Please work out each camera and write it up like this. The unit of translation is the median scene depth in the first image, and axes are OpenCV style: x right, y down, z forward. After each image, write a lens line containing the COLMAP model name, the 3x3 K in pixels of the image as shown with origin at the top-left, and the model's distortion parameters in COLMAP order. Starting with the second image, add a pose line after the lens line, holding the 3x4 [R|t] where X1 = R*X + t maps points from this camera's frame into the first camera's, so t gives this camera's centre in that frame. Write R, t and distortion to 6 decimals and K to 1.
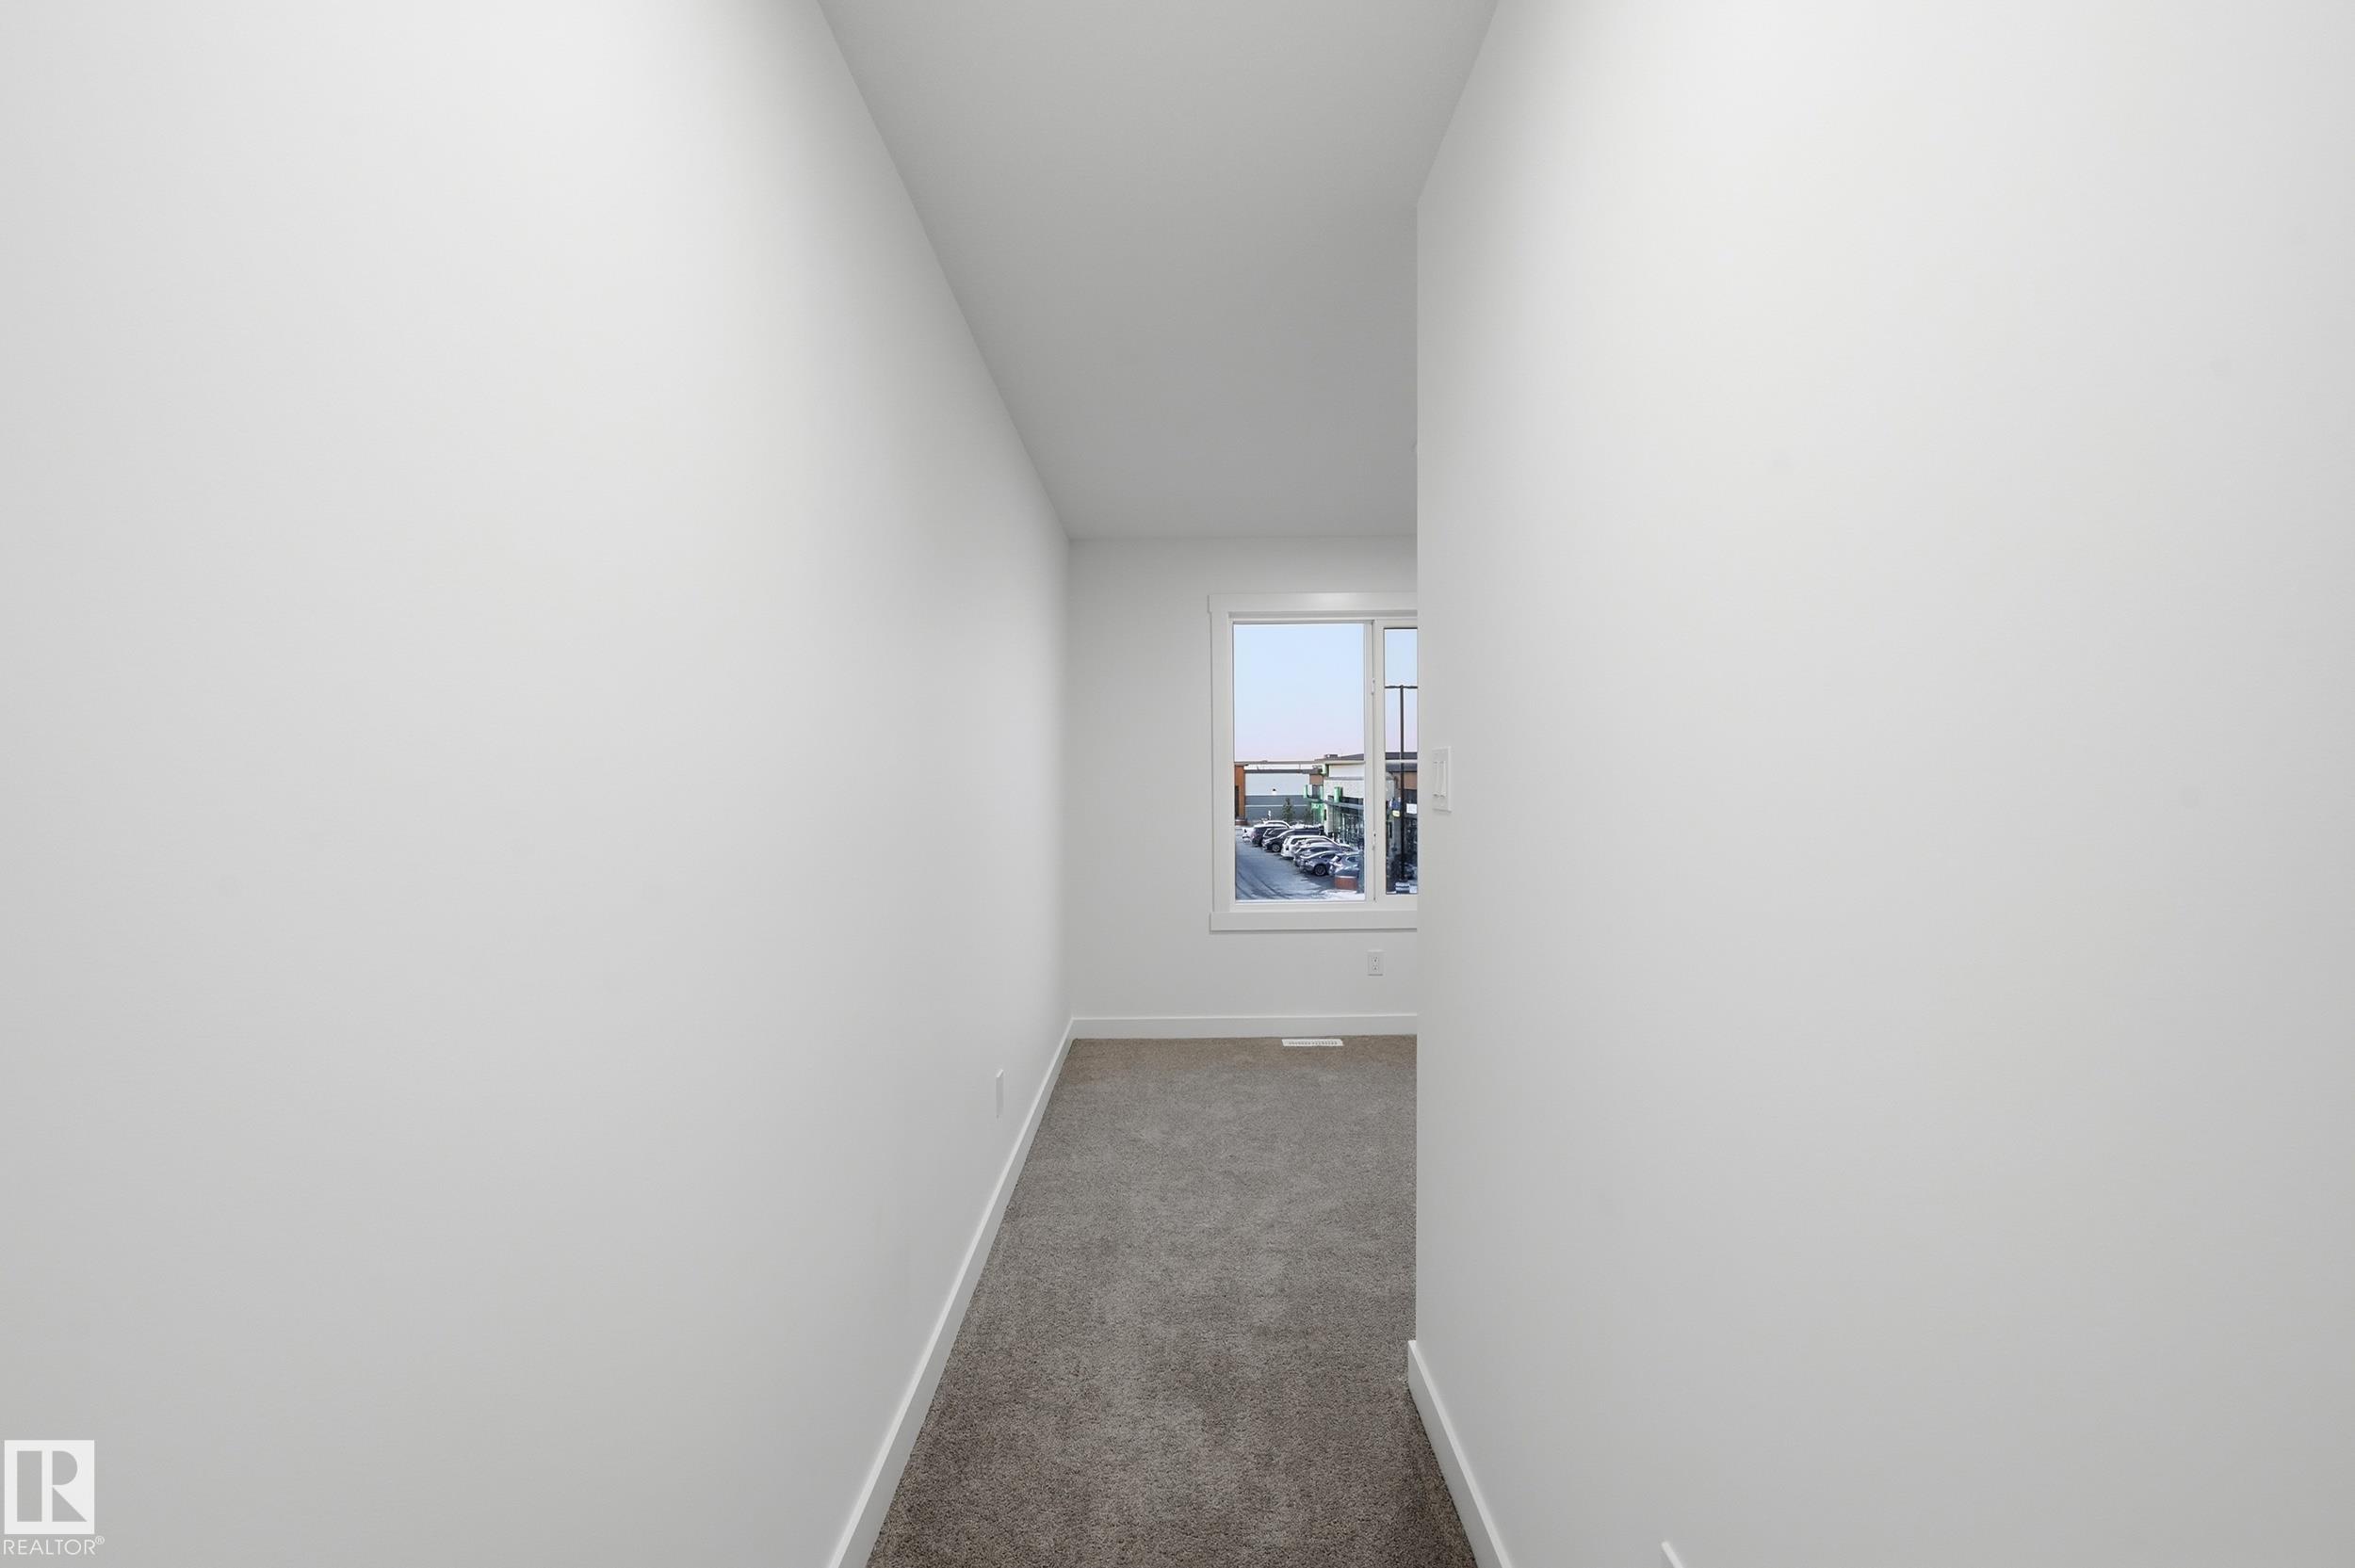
lens RADIAL K [[942.4, 0, 1163.5], [0, 942.4, 778.2], [0, 0, 1]] dist [0.000958, 0.000128]
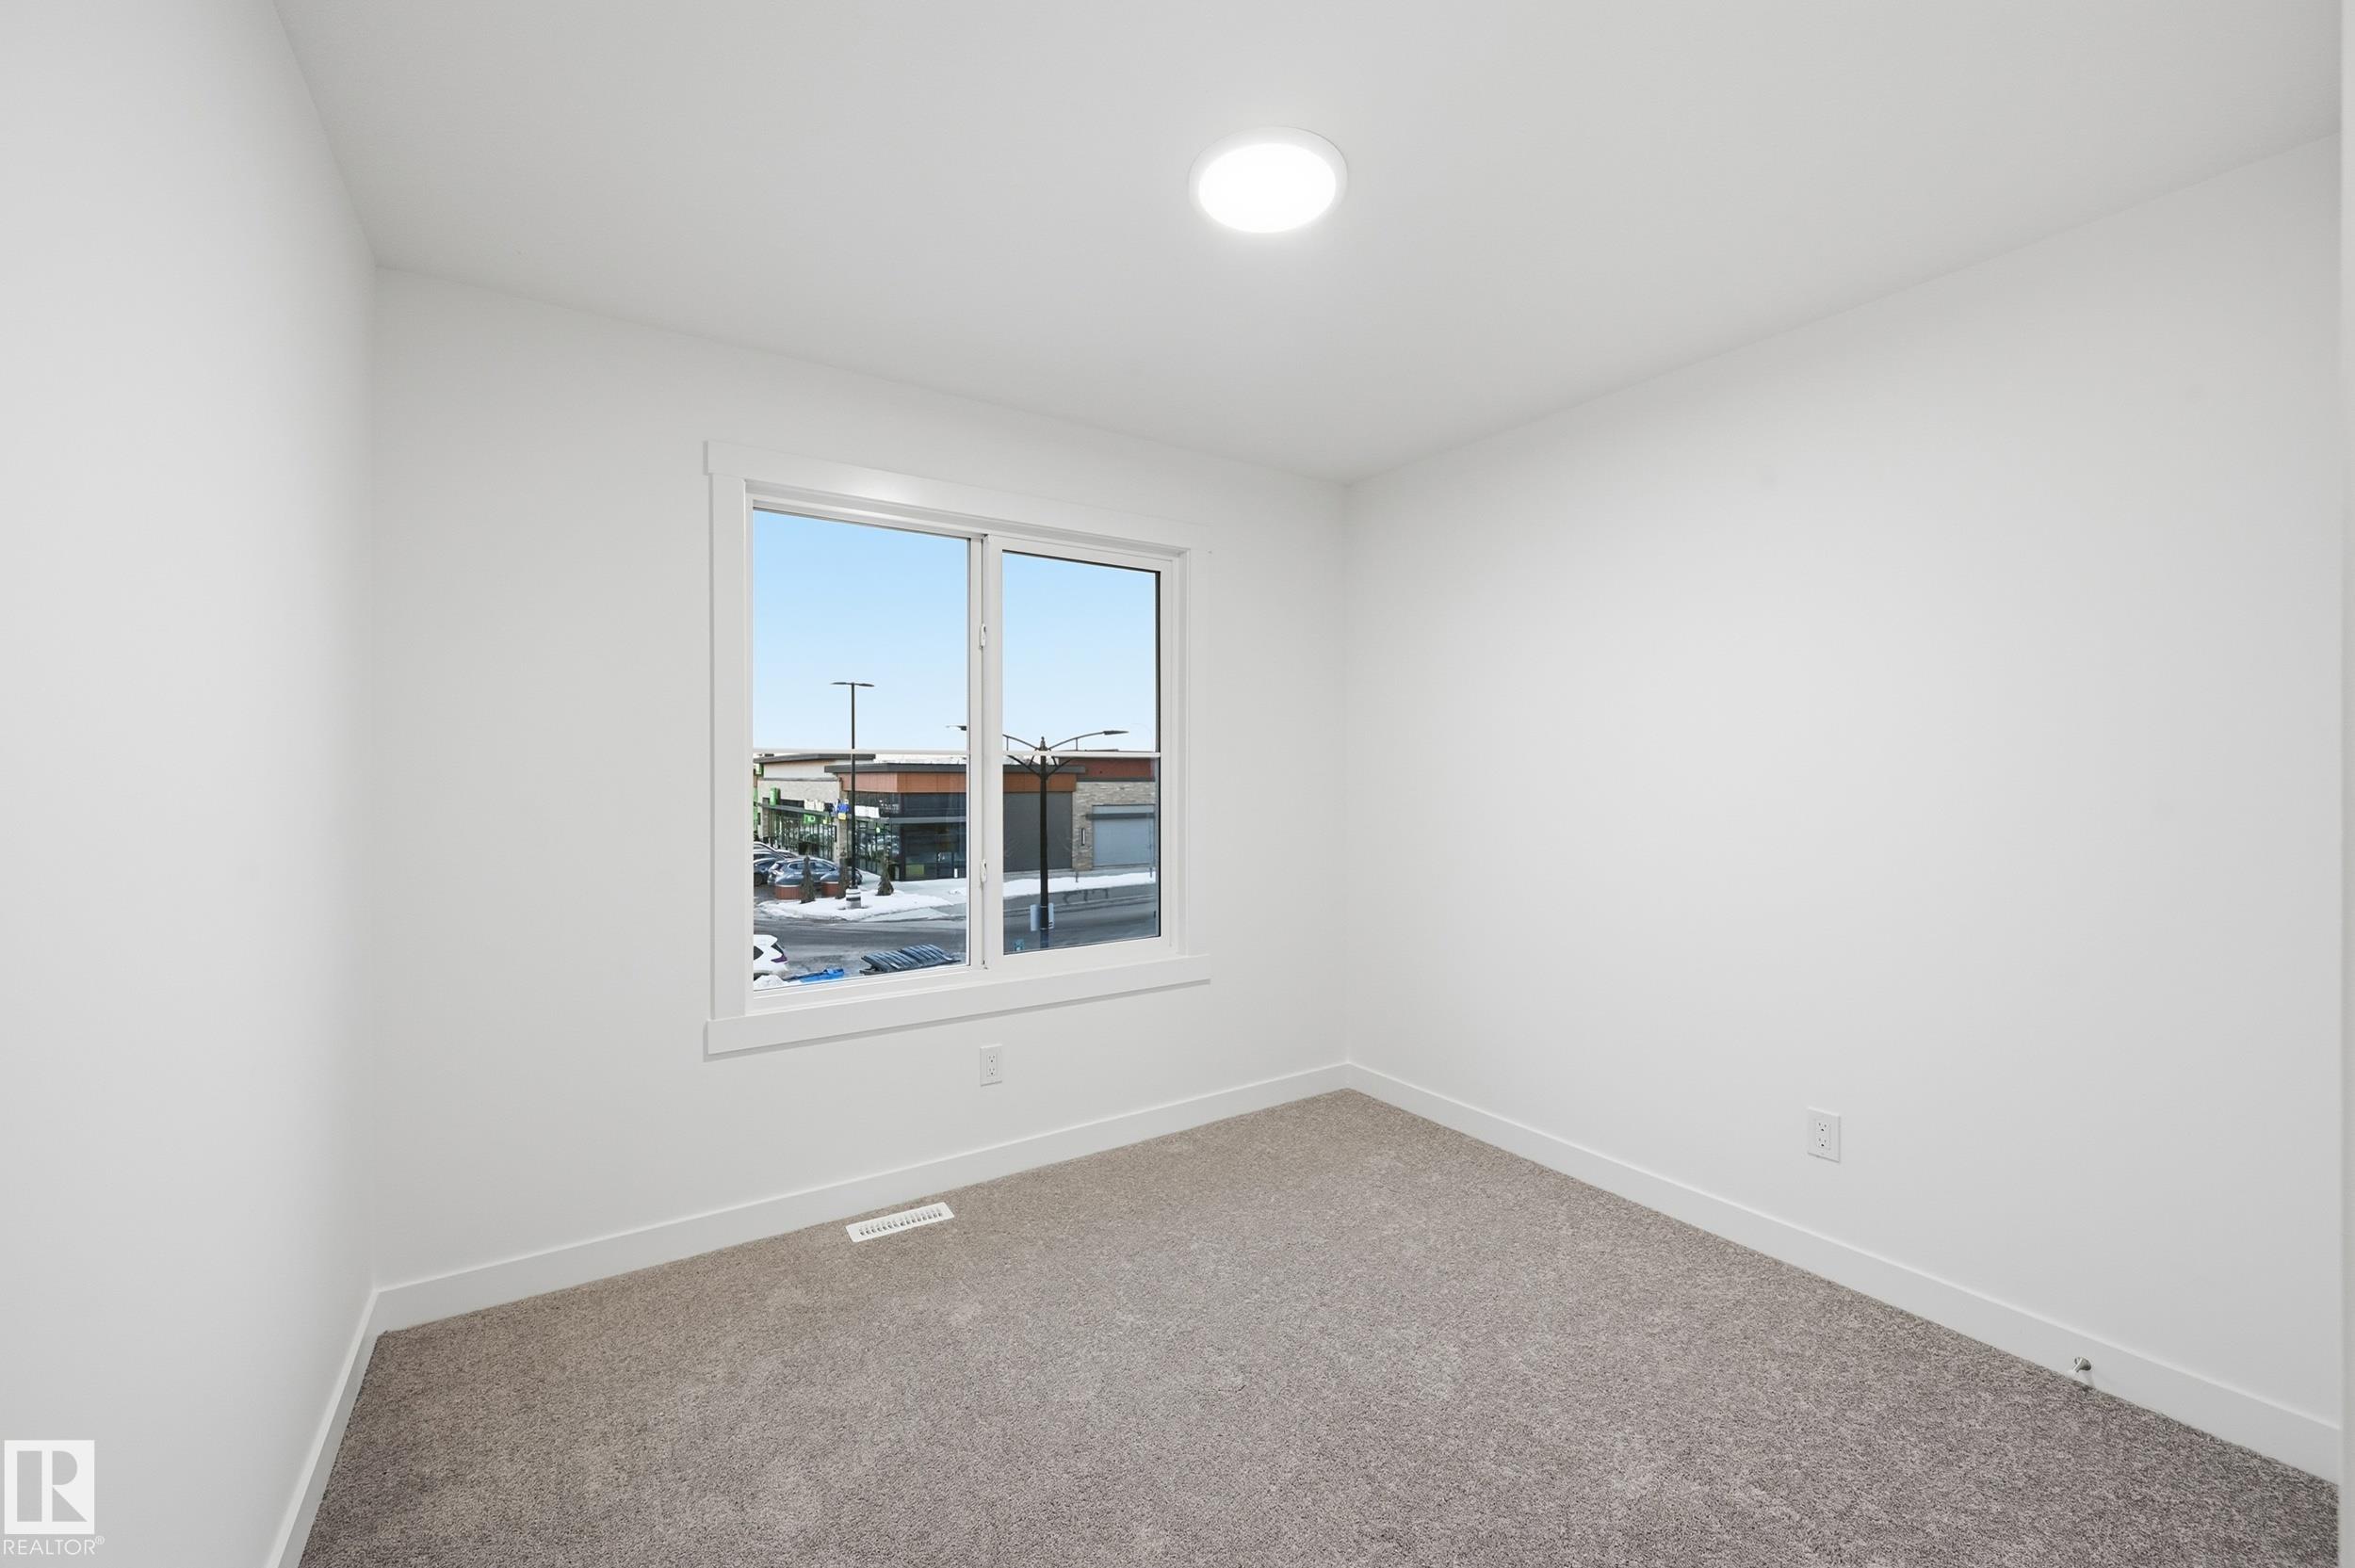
lens RADIAL K [[942.4, 0, 1184.5], [0, 942.4, 777.1], [0, 0, 1]] dist [0.000958, 0.000128]
pose [[0.829653, 0.004844, 0.558258, -0.026518], [-0.003369, 0.999988, -0.003670, 0.001317], [-0.558269, 0.001164, 0.829659, 0.389161]]
